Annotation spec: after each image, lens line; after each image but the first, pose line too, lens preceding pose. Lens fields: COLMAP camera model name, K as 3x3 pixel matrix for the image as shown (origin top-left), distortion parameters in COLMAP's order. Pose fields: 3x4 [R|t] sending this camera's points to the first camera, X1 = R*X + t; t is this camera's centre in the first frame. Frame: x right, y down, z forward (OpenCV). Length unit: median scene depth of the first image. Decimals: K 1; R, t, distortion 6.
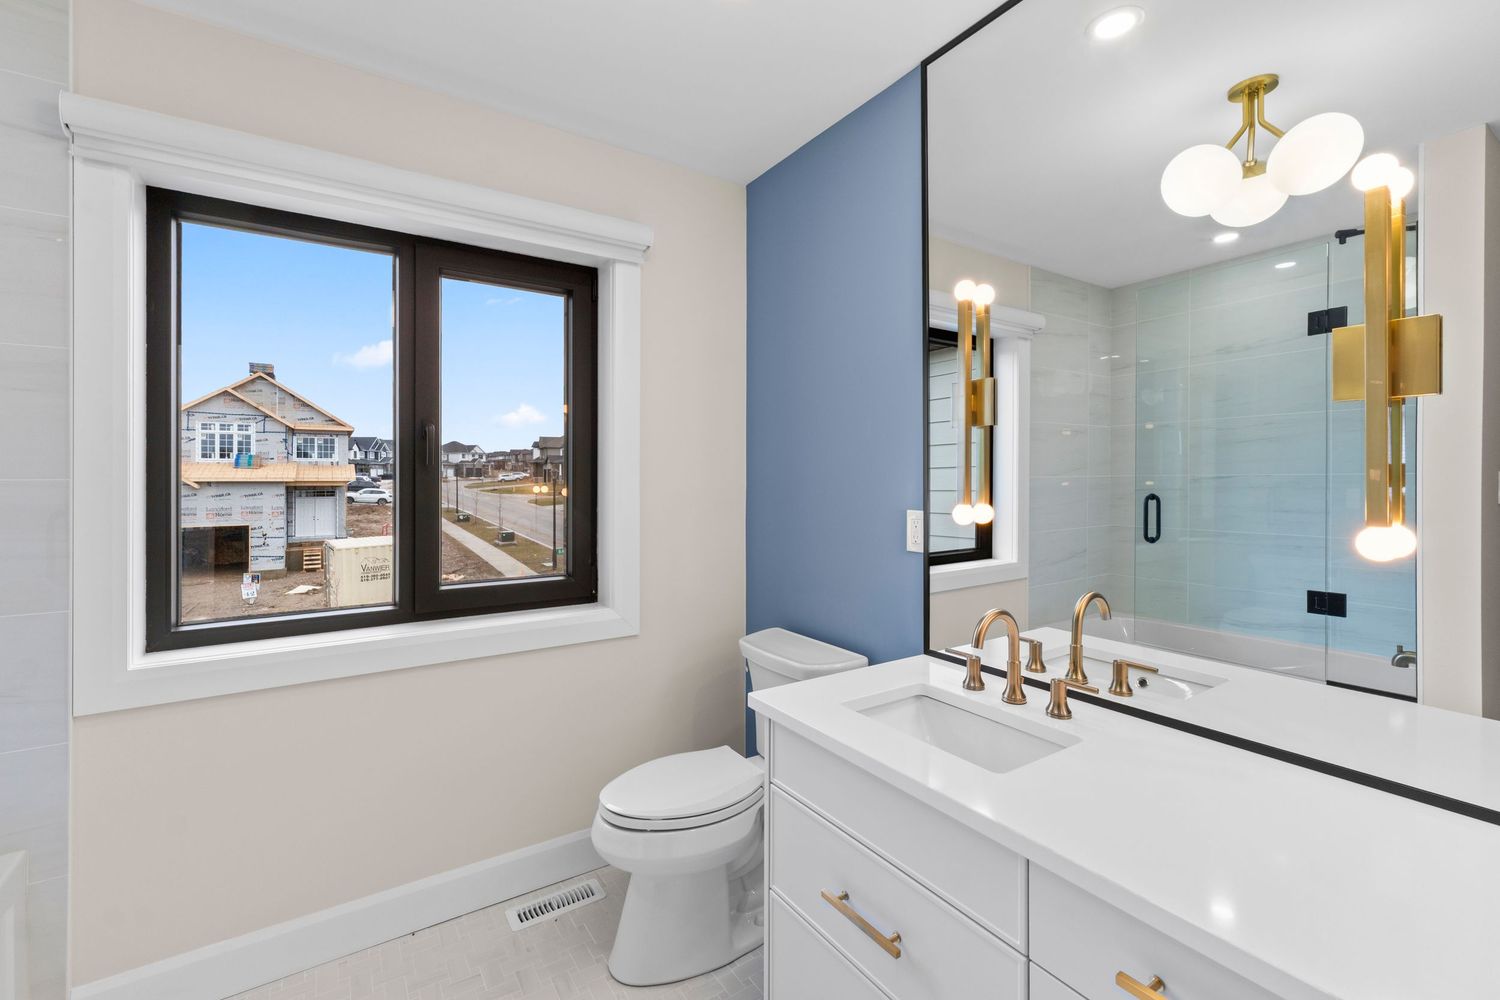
lens RADIAL K [[647.7, 0, 748.1], [0, 647.7, 477.5], [0, 0, 1]] dist [-0.000955, -0.000077]
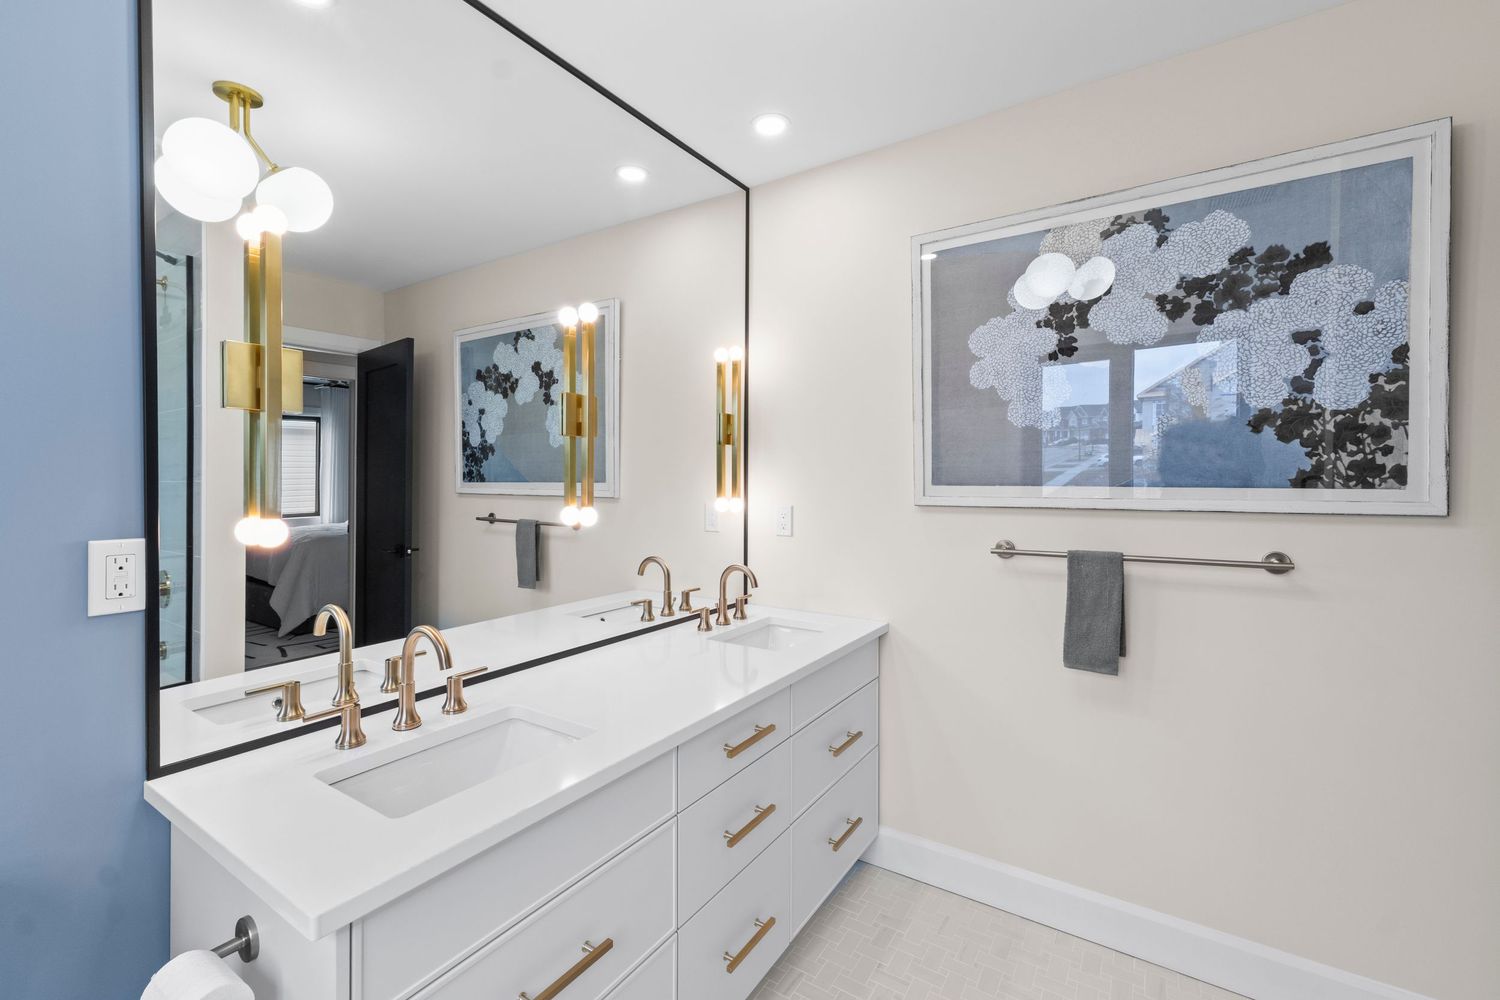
lens RADIAL K [[635.1, 0, 747.7], [0, 635.1, 477.3], [0, 0, 1]] dist [0.000407, 0.000009]
pose [[-0.395788, 0.000984, 0.918341, -0.597744], [-0.000280, 0.999999, -0.001192, -0.003915], [-0.918342, -0.000729, -0.395788, 0.911837]]
